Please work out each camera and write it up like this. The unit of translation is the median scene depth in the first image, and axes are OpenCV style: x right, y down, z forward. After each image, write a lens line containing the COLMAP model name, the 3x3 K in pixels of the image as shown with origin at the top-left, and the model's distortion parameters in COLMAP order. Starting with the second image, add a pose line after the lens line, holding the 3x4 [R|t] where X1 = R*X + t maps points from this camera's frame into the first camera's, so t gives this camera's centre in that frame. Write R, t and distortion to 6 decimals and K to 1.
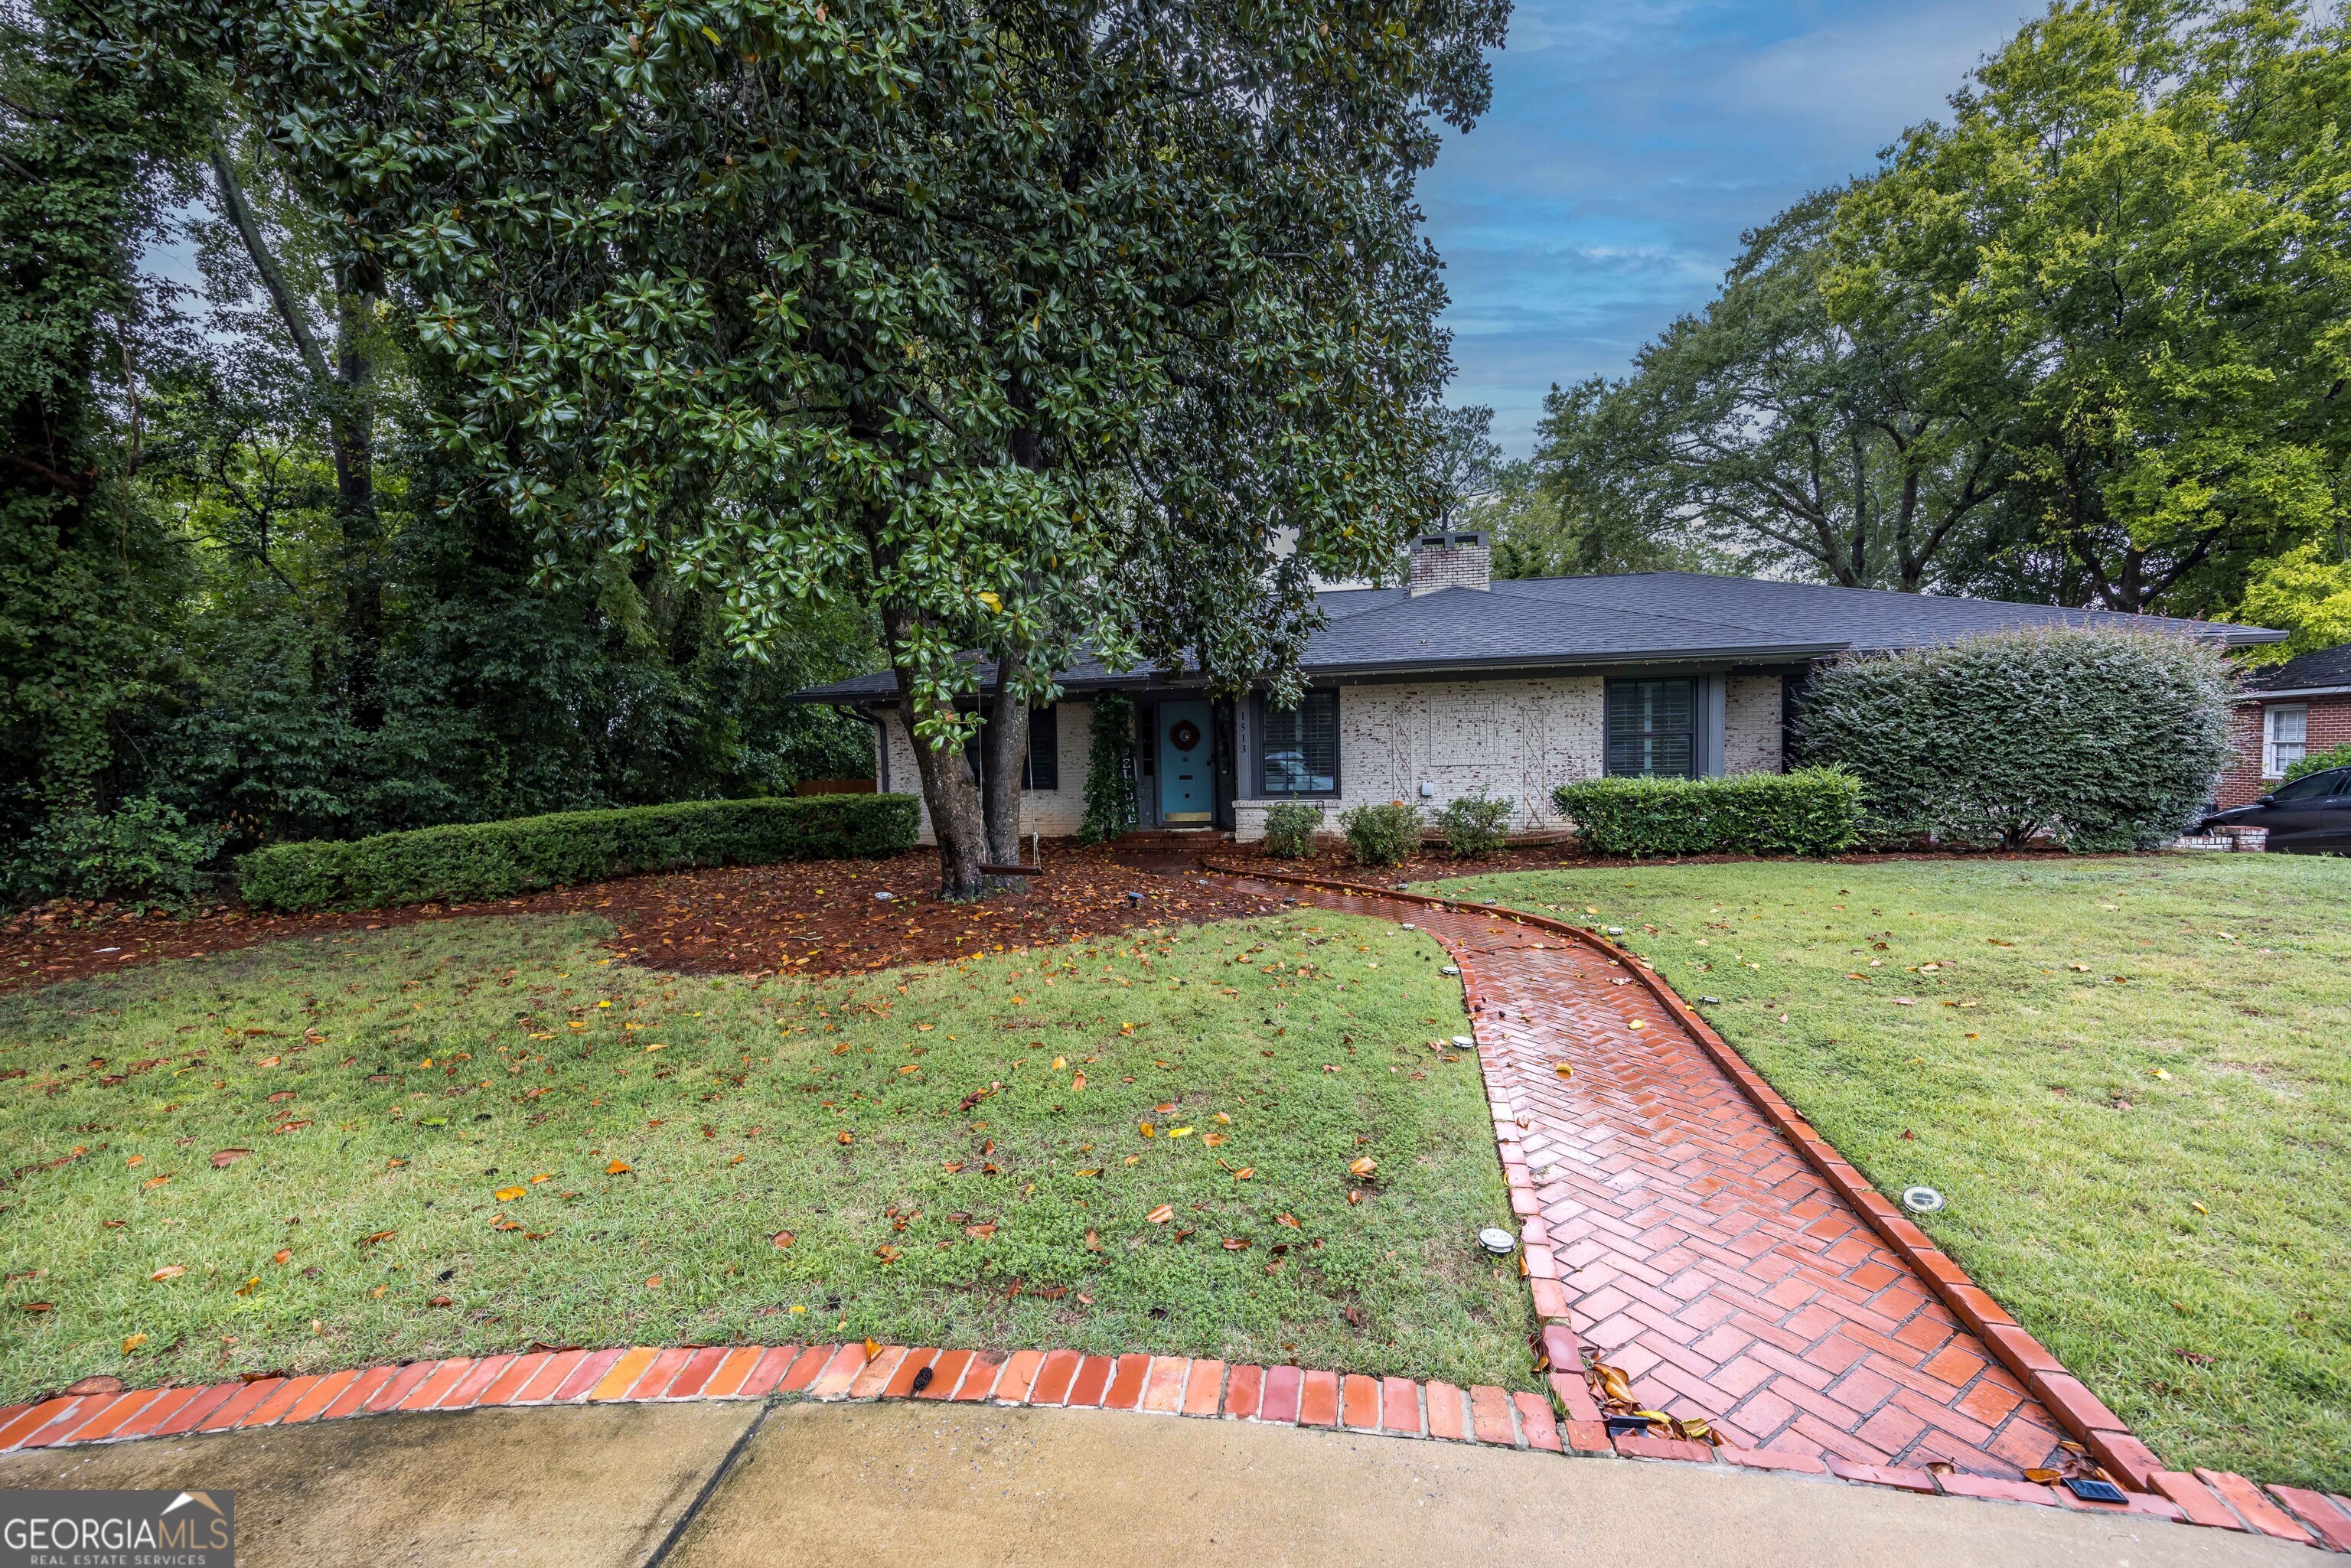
lens RADIAL K [[951.0, 0, 1168.4], [0, 951.0, 803.1], [0, 0, 1]] dist [0.001268, 0.000407]
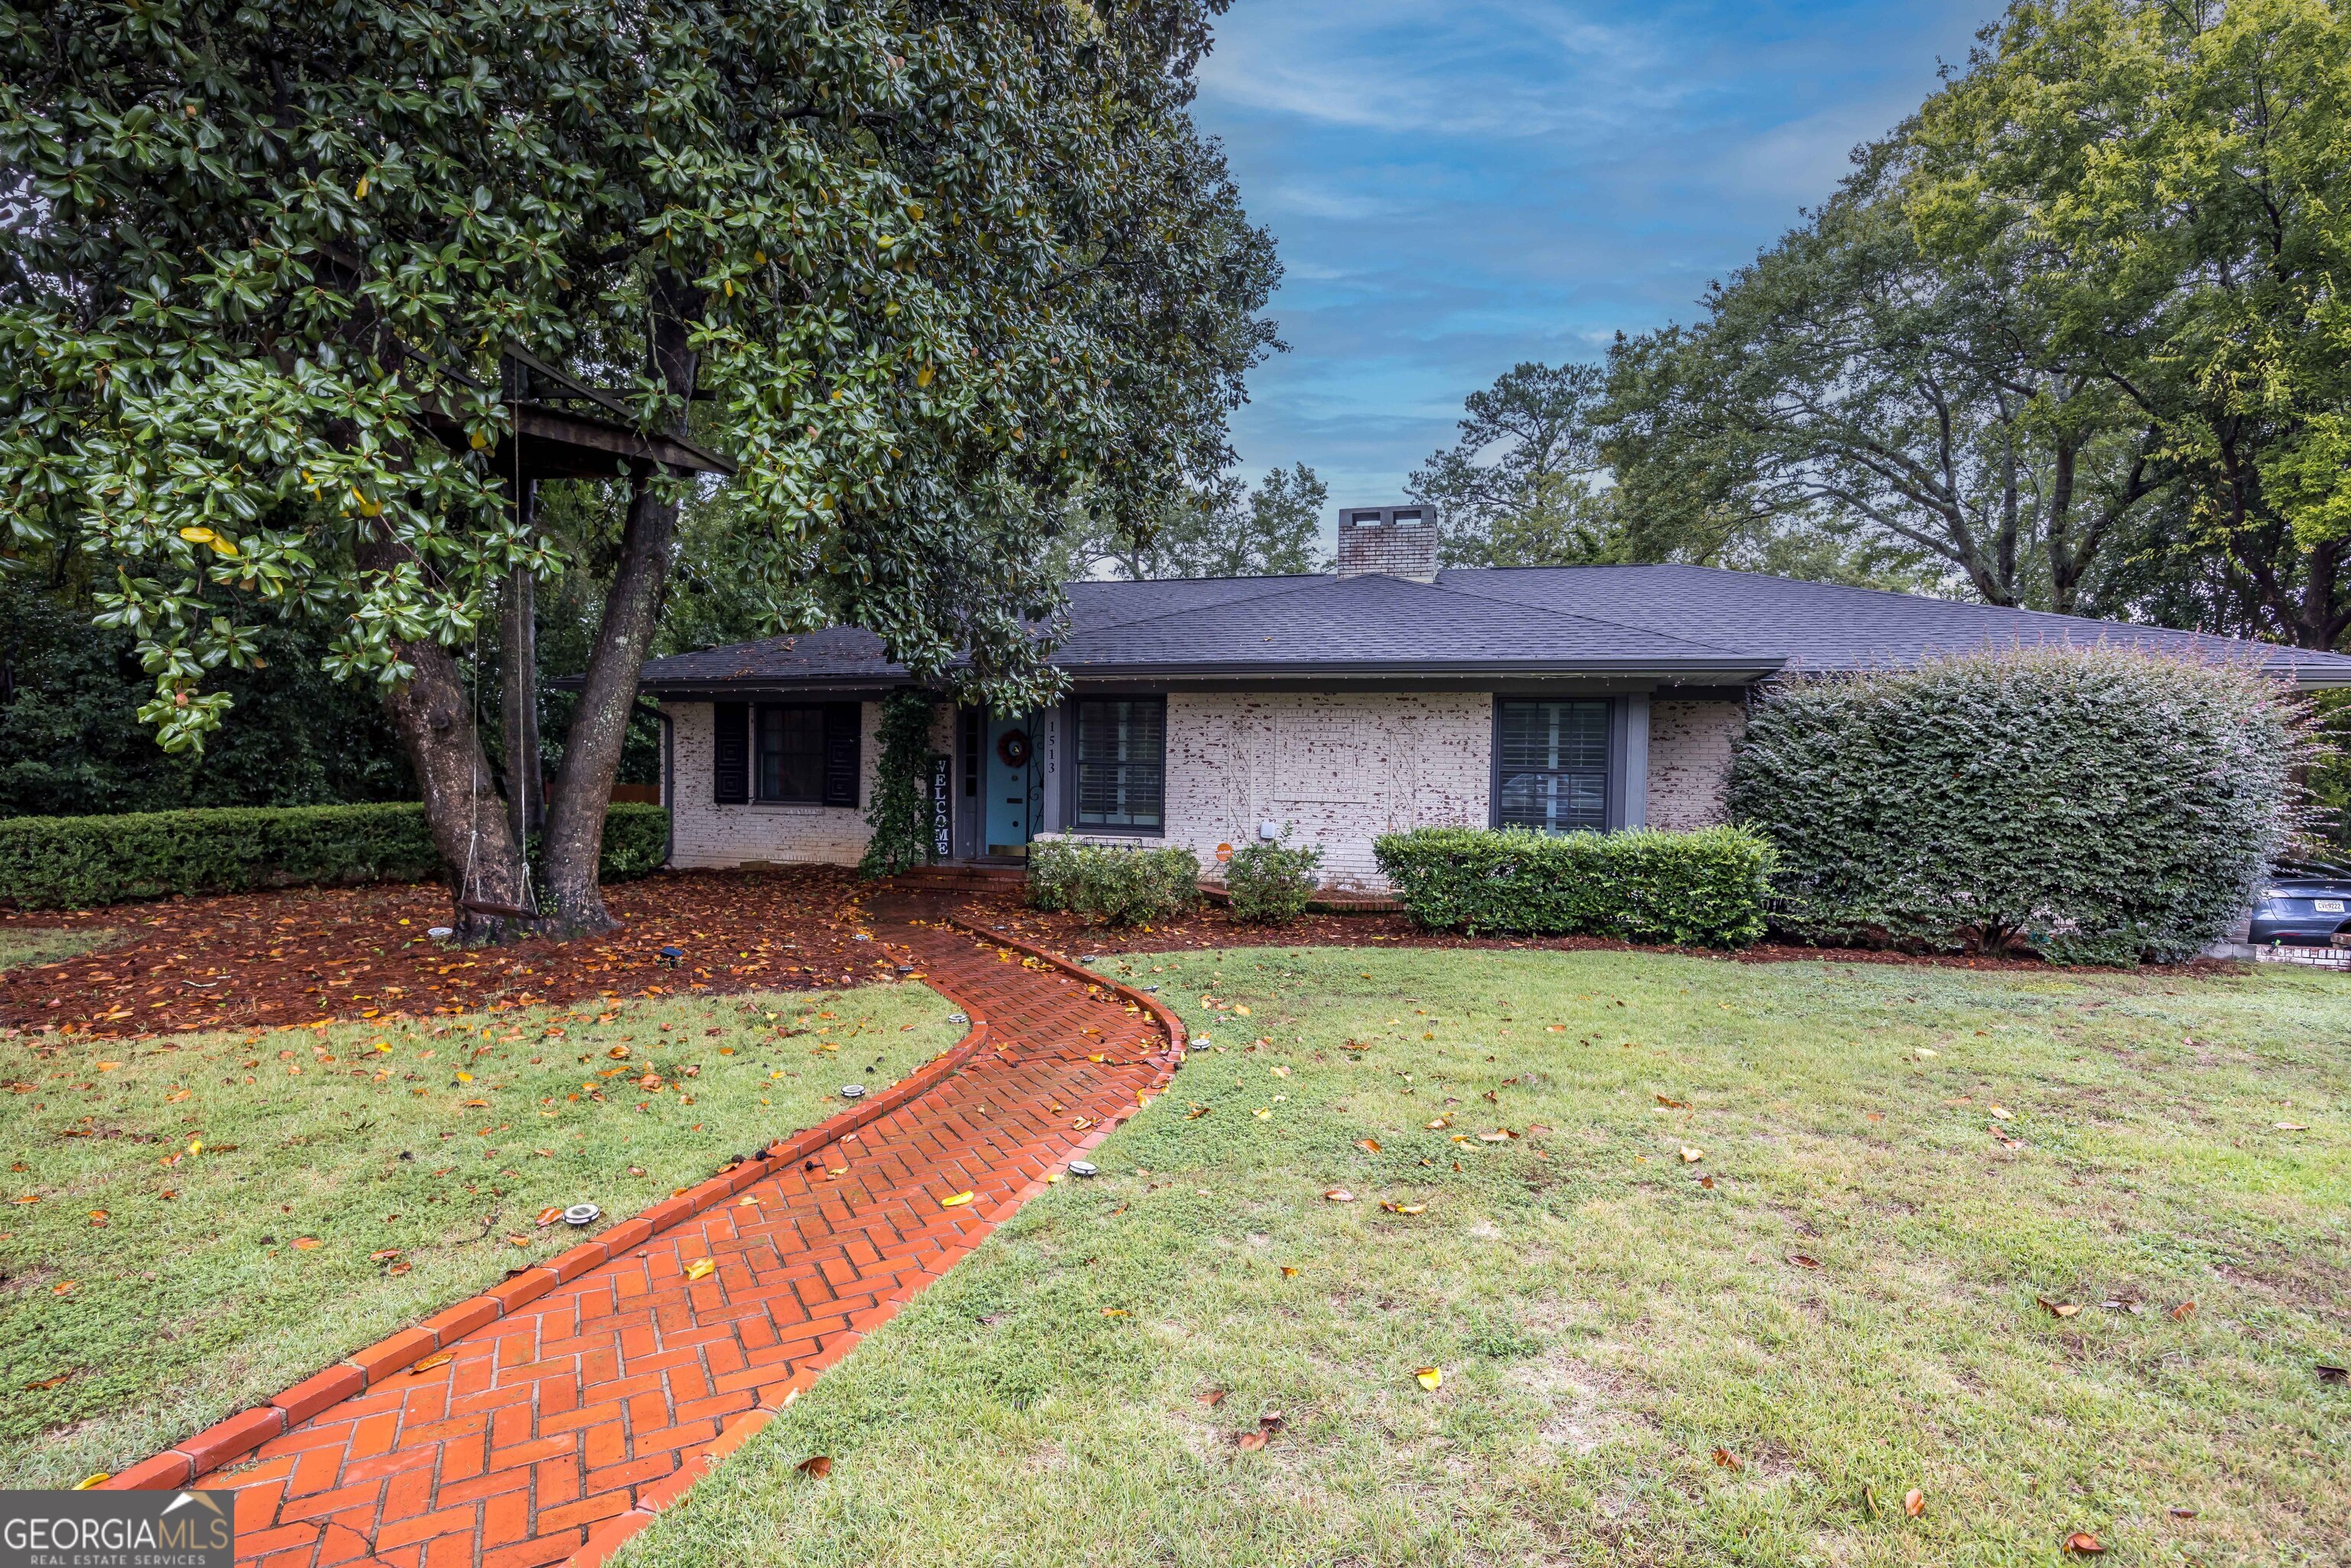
lens RADIAL K [[1123.3, 0, 1171.1], [0, 1123.3, 806.4], [0, 0, 1]] dist [-0.006224, -0.000472]
pose [[0.995968, 0.046196, -0.076899, 0.314273], [-0.047739, 0.998691, -0.018350, -0.015958], [0.075951, 0.021947, 0.996870, 0.100821]]
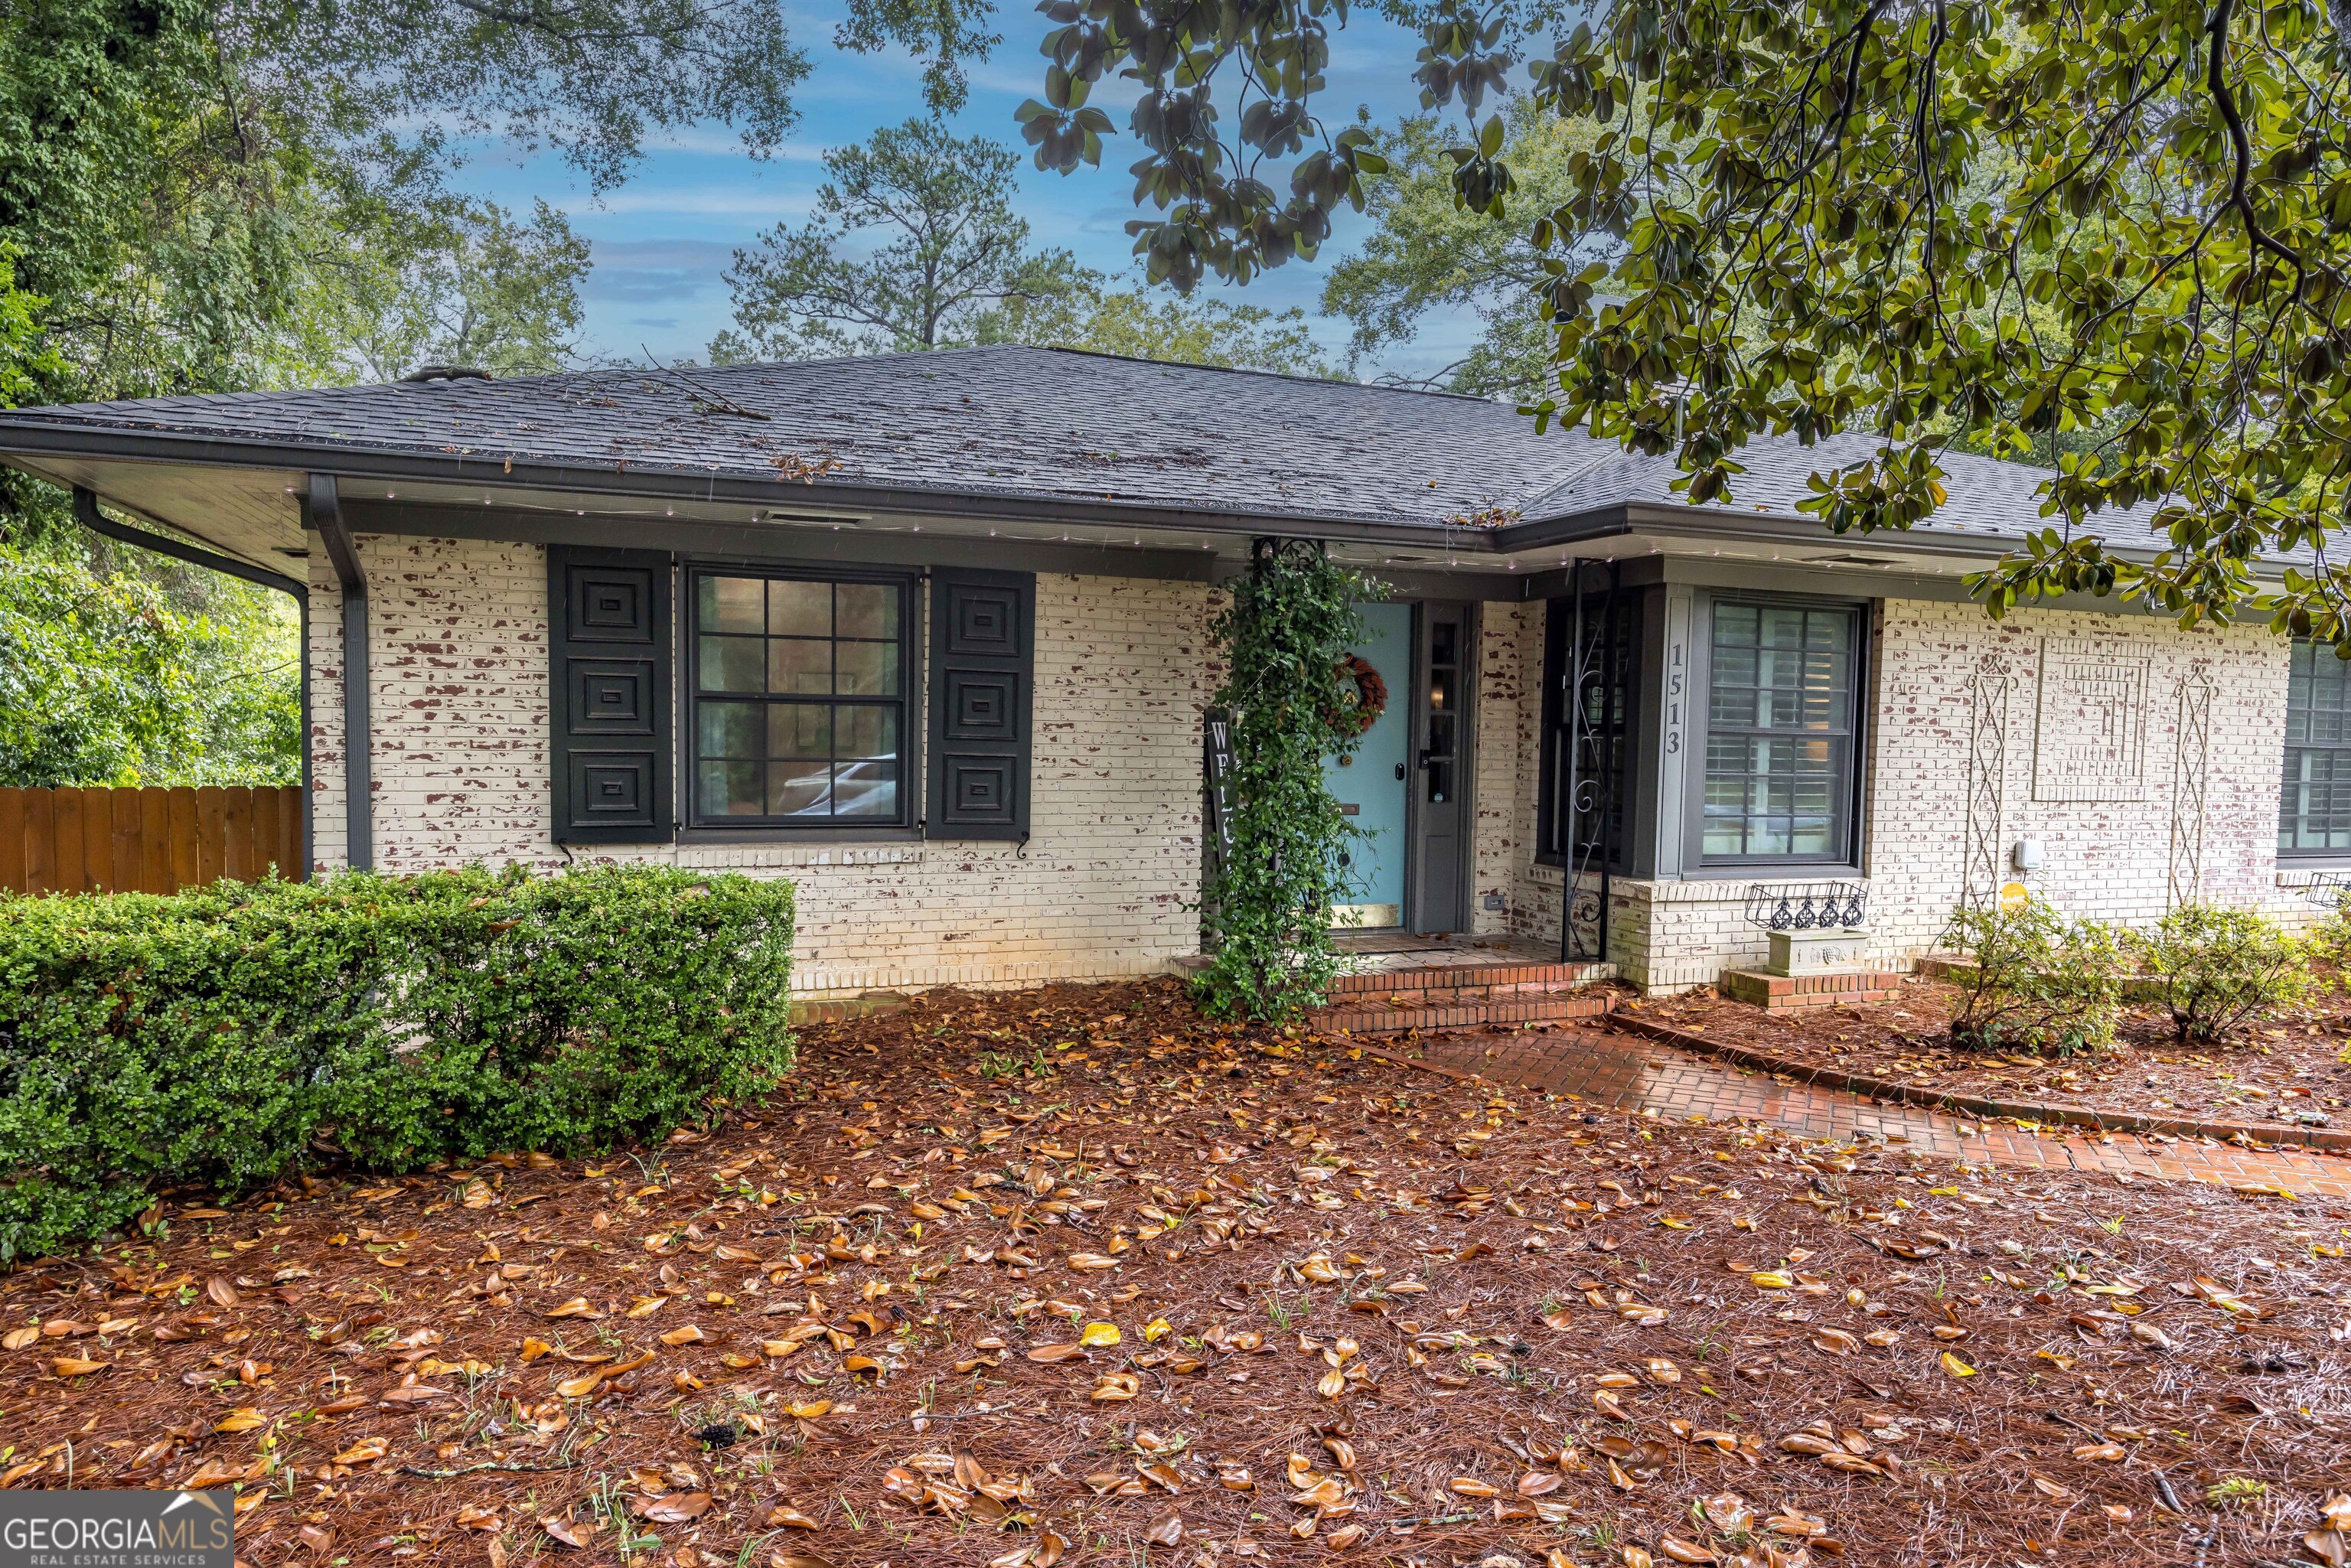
lens RADIAL K [[1568.7, 0, 1175.5], [0, 1568.7, 784.0], [0, 0, 1]] dist [0.003952, 0.001589]
pose [[0.811583, 0.020779, 0.583868, -0.551094], [-0.009766, 0.999710, -0.022004, -0.032328], [-0.584156, 0.012156, 0.811550, 0.776081]]
